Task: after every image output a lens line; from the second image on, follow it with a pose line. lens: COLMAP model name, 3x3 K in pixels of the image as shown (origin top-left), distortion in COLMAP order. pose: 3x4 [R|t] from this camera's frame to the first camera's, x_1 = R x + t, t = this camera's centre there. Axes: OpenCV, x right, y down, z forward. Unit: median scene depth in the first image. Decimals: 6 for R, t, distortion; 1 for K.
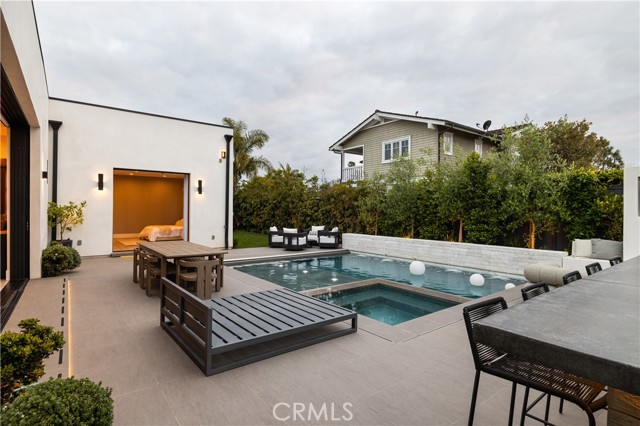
lens RADIAL K [[331.7, 0, 321.5], [0, 331.7, 211.9], [0, 0, 1]] dist [0.001867, 0.000635]
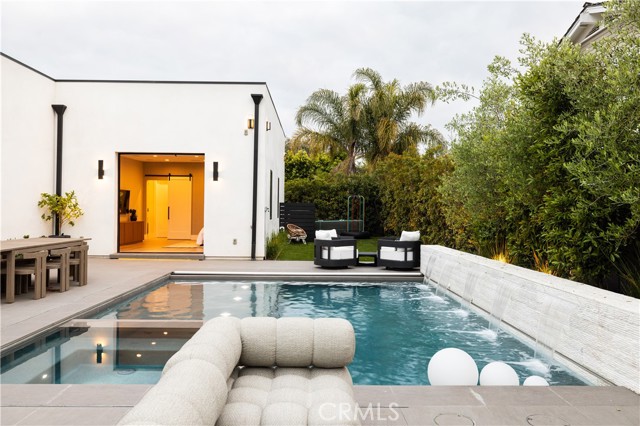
lens RADIAL K [[489.4, 0, 321.0], [0, 489.4, 213.0], [0, 0, 1]] dist [0.005732, 0.003033]
pose [[0.800296, 0.003345, -0.599596, 0.435742], [-0.006218, 0.999977, -0.002720, 0.016934], [0.599573, 0.005905, 0.800298, 0.263462]]
